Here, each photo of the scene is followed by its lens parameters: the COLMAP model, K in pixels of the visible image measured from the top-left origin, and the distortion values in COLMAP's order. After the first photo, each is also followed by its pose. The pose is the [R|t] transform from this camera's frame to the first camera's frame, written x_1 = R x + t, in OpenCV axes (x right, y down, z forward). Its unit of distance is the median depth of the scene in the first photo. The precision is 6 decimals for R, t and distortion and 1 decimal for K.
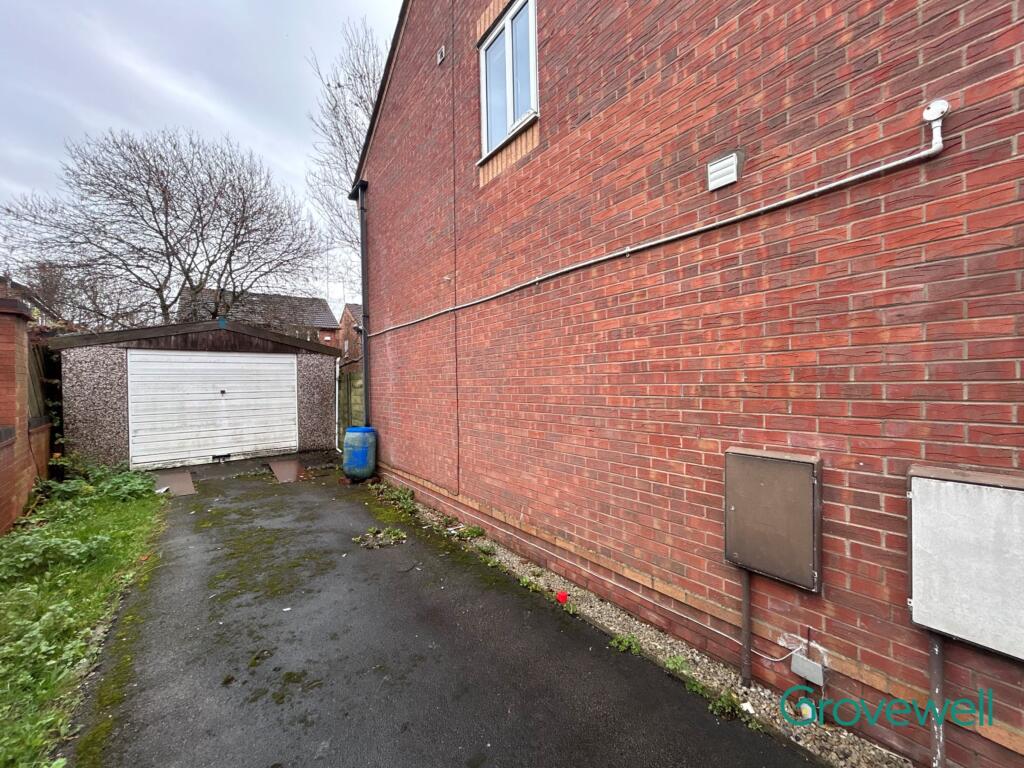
lens RADIAL K [[428.6, 0, 512.5], [0, 428.6, 381.3], [0, 0, 1]] dist [-0.000821, 0.000242]
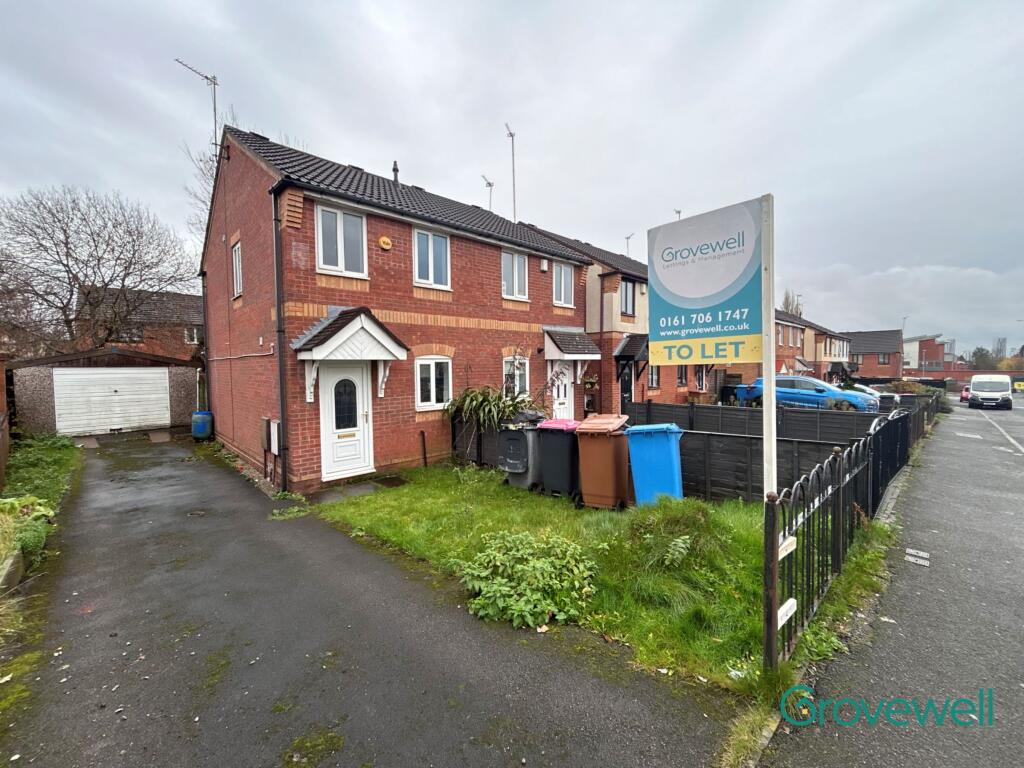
lens RADIAL K [[410.6, 0, 512.0], [0, 410.6, 384.0], [0, 0, 1]] dist [0.001633, -0.004498]
pose [[0.987456, 0.003106, 0.157862, 0.632983], [-0.009503, 0.999163, 0.039786, -0.085993], [-0.157607, -0.040787, 0.986659, -0.867950]]
